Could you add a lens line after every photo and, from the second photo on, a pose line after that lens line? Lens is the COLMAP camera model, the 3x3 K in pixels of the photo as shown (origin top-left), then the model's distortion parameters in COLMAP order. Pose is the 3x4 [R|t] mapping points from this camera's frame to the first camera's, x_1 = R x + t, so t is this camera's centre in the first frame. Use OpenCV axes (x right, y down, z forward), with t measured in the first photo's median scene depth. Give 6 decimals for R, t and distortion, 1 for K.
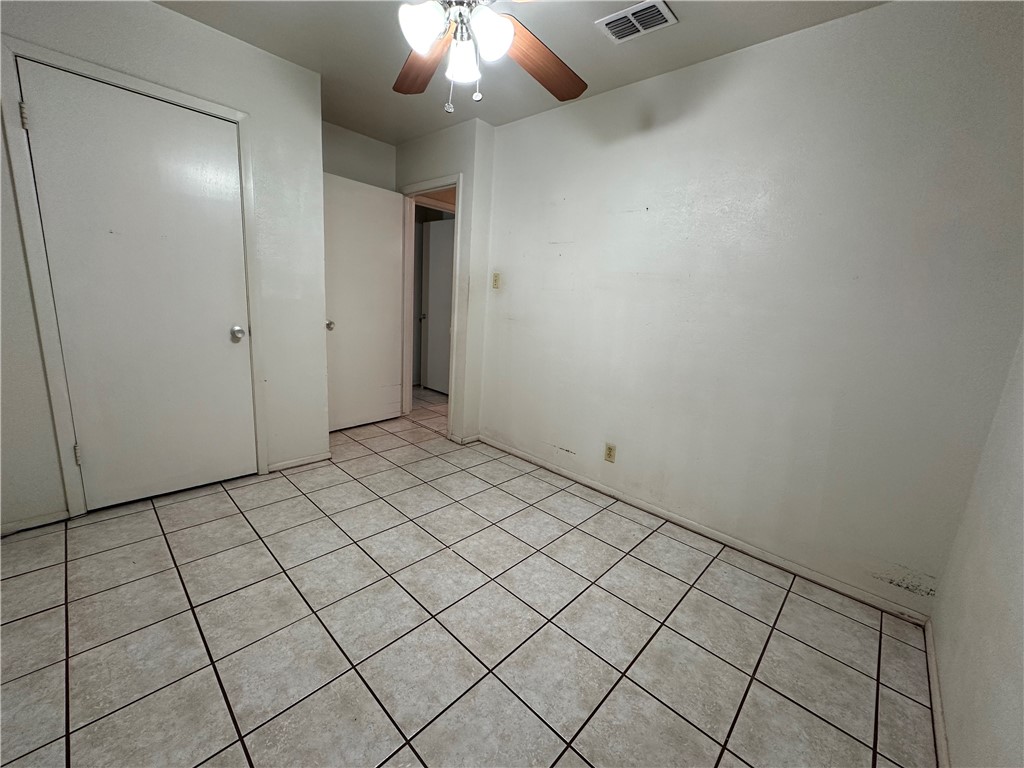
lens RADIAL K [[406.8, 0, 510.1], [0, 406.8, 384.3], [0, 0, 1]] dist [-0.003720, 0.001210]
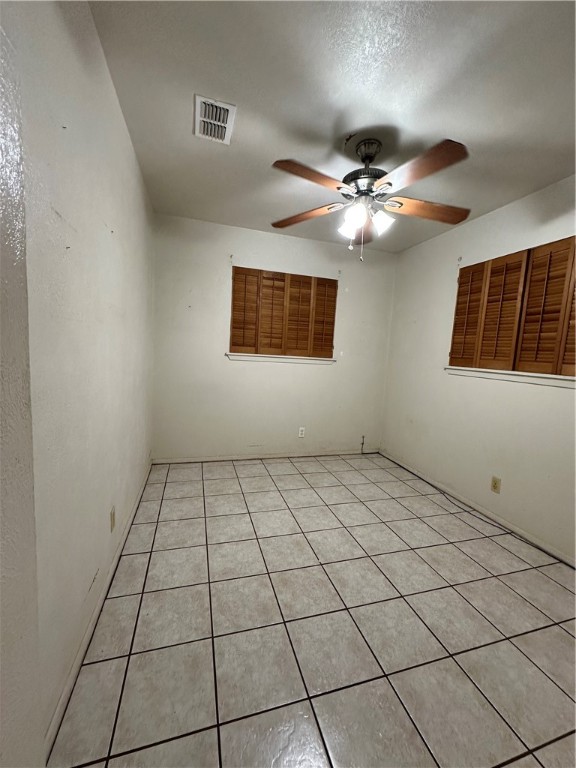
lens RADIAL K [[305.1, 0, 289.0], [0, 305.1, 383.6], [0, 0, 1]] dist [-0.003720, 0.001210]
pose [[-0.862161, -0.171314, 0.476791, -0.458090], [-0.011187, 0.947303, 0.320142, -0.434666], [-0.506510, 0.270681, -0.818645, 1.841826]]
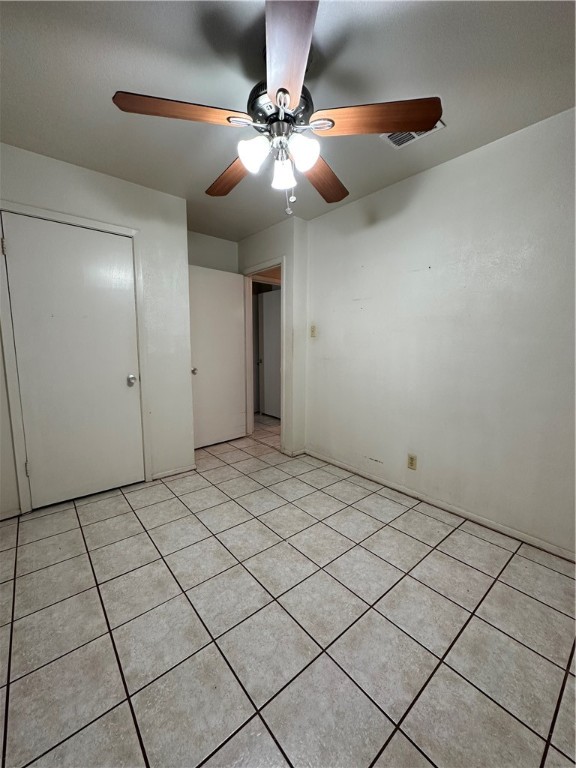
lens RADIAL K [[305.1, 0, 286.8], [0, 305.1, 383.1], [0, 0, 1]] dist [-0.003720, 0.001210]
pose [[0.991211, -0.047239, -0.123566, -0.006990], [0.036322, 0.995355, -0.089156, -0.000526], [0.127203, 0.083885, 0.988323, 0.027253]]
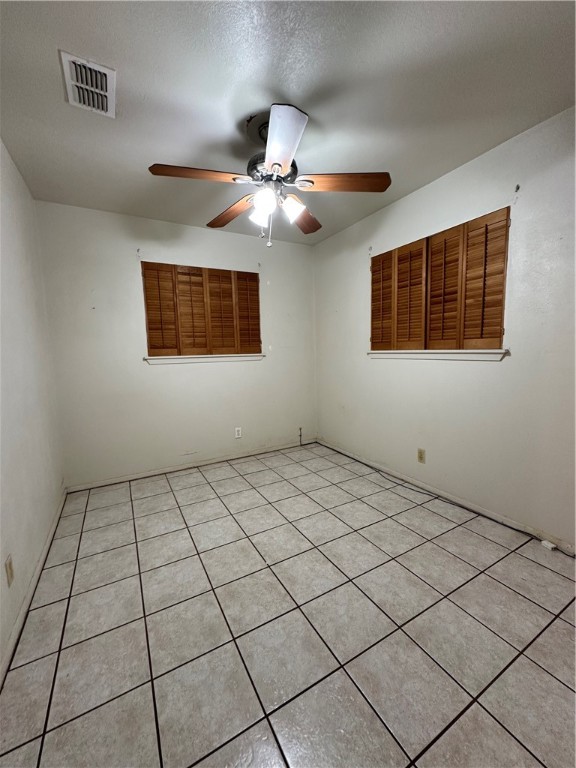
lens RADIAL K [[305.1, 0, 288.6], [0, 305.1, 382.3], [0, 0, 1]] dist [-0.003720, 0.001210]
pose [[-0.955069, -0.076180, 0.286425, -0.464003], [0.021466, 0.946086, 0.323205, -0.410652], [-0.295605, 0.314831, -0.901942, 1.794896]]
